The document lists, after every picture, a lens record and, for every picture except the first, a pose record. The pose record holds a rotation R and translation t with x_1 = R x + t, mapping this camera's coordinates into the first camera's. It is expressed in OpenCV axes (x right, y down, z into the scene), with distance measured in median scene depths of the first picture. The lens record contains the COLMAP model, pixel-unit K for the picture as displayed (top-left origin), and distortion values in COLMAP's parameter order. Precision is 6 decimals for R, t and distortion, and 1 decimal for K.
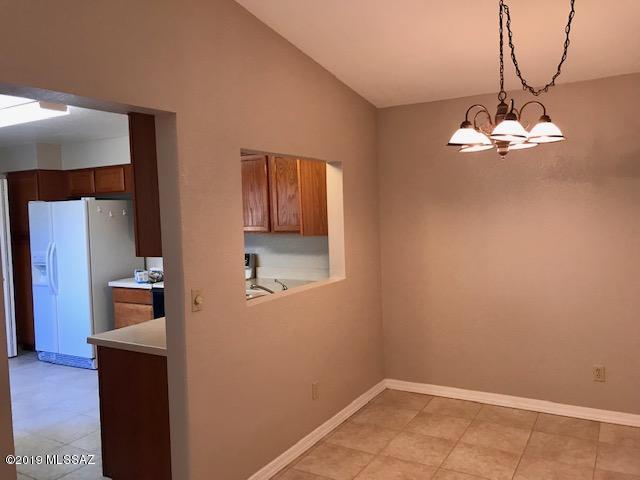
lens RADIAL K [[528.5, 0, 320.2], [0, 528.5, 234.5], [0, 0, 1]] dist [0.041083, -0.052623]
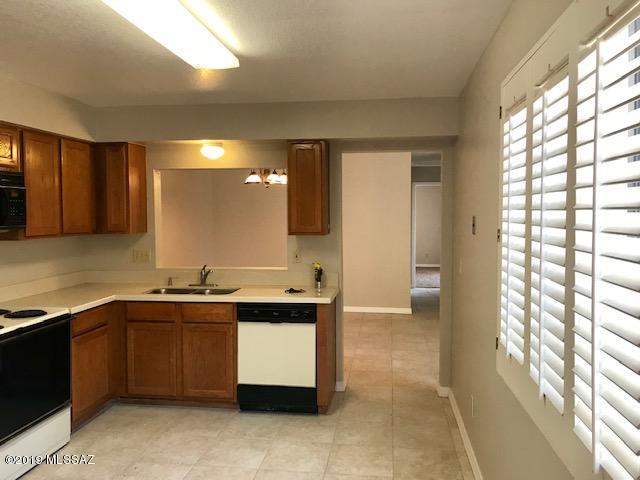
lens RADIAL K [[528.5, 0, 320.2], [0, 528.5, 234.5], [0, 0, 1]] dist [0.041083, -0.052623]
pose [[-0.381591, -0.005559, 0.924315, -1.186435], [0.060340, 0.997699, 0.030911, -0.007080], [-0.922360, 0.067569, -0.380377, 1.097173]]
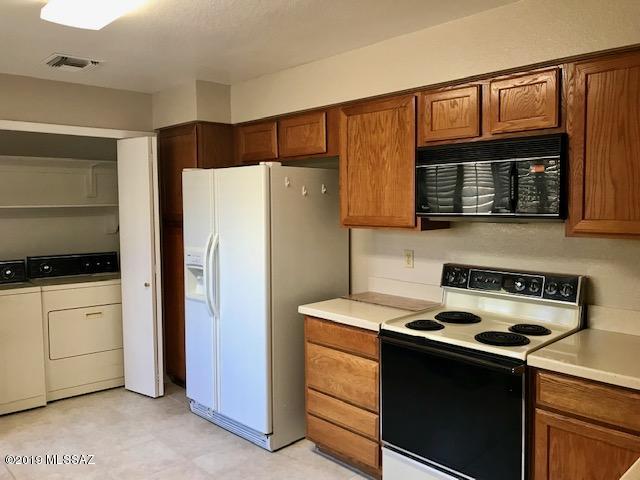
lens RADIAL K [[528.5, 0, 320.2], [0, 528.5, 234.5], [0, 0, 1]] dist [0.041083, -0.052623]
pose [[0.960808, 0.042192, -0.273984, -0.290738], [-0.035728, 0.998954, 0.028541, -0.009663], [0.274902, -0.017633, 0.961311, 0.596854]]
